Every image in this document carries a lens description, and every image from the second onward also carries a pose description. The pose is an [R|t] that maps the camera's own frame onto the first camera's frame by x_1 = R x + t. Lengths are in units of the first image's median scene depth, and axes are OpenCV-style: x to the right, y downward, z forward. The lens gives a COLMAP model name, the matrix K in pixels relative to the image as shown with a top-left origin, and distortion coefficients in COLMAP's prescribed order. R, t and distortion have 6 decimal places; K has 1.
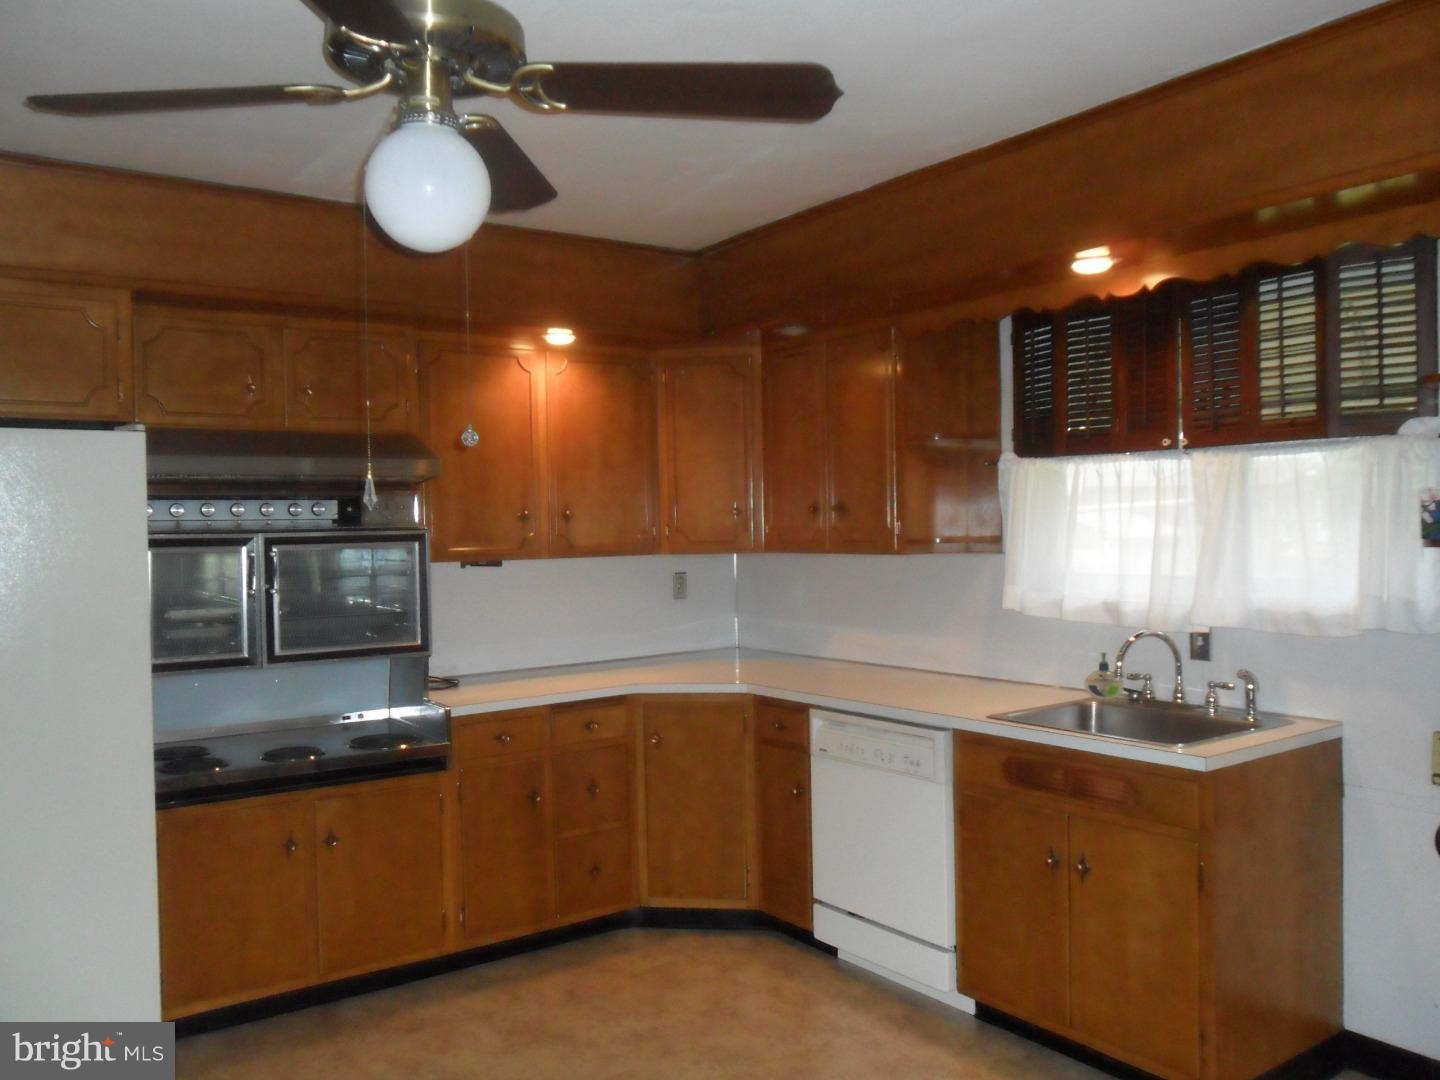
lens RADIAL K [[1192.6, 0, 716.9], [0, 1192.6, 543.6], [0, 0, 1]] dist [0.005160, 0.009480]
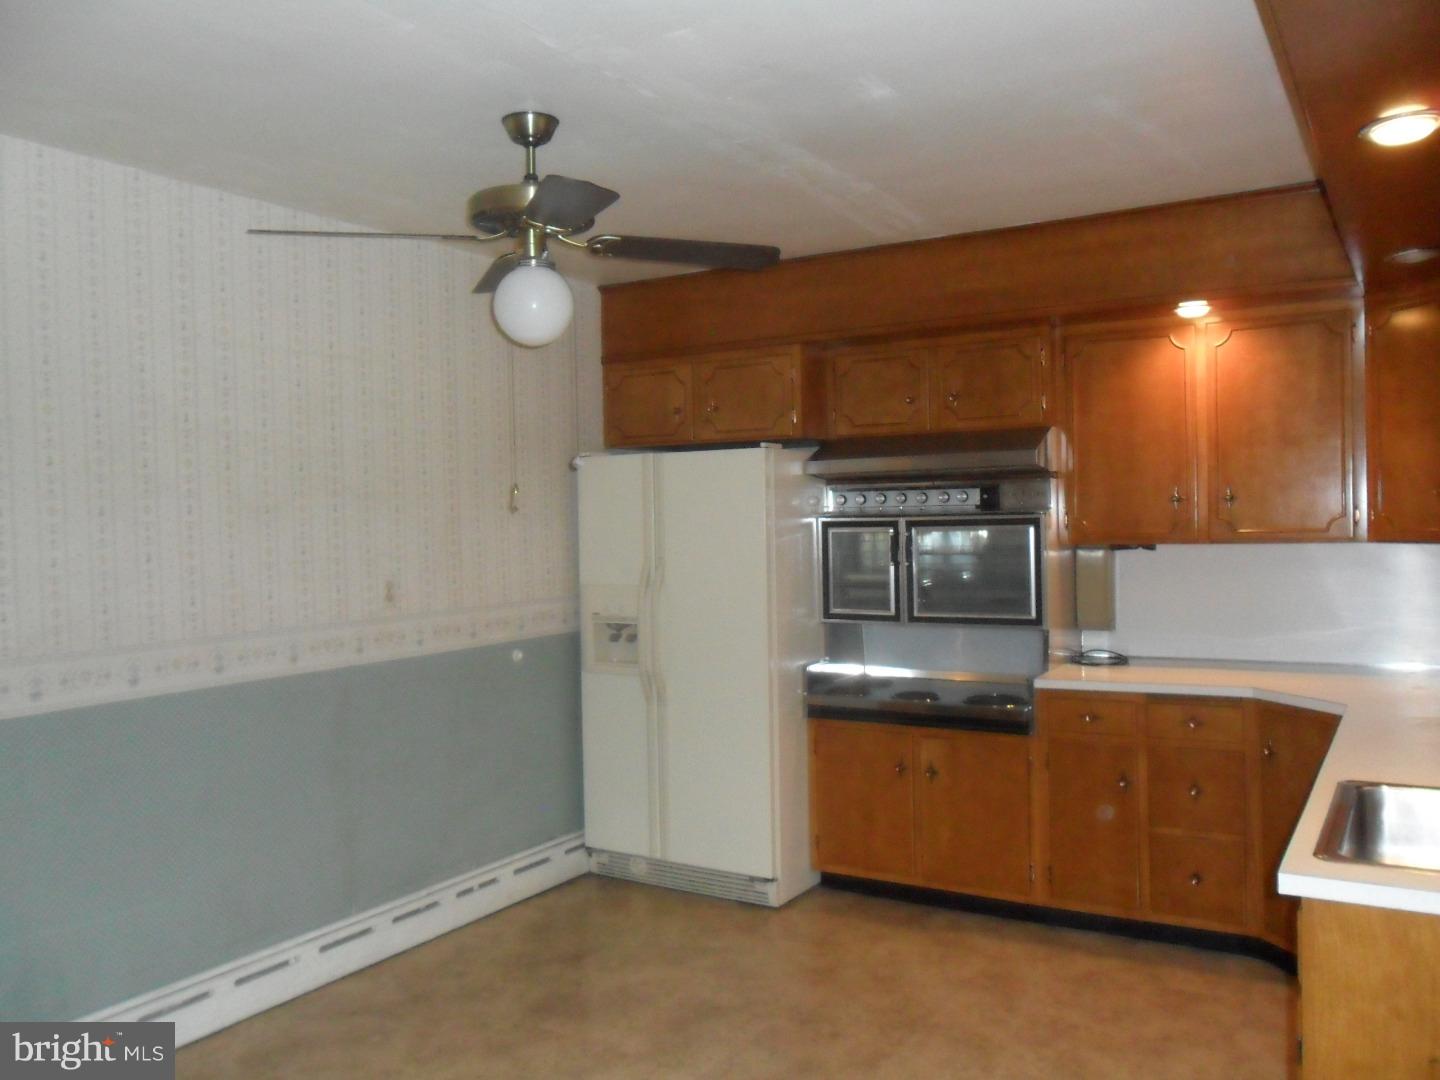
lens RADIAL K [[1192.6, 0, 716.8], [0, 1192.6, 535.4], [0, 0, 1]] dist [0.005160, 0.009480]
pose [[0.387527, 0.026368, -0.921481, 0.660551], [-0.000884, 0.999601, 0.028232, -0.023449], [0.921858, -0.010126, 0.387396, 0.314953]]
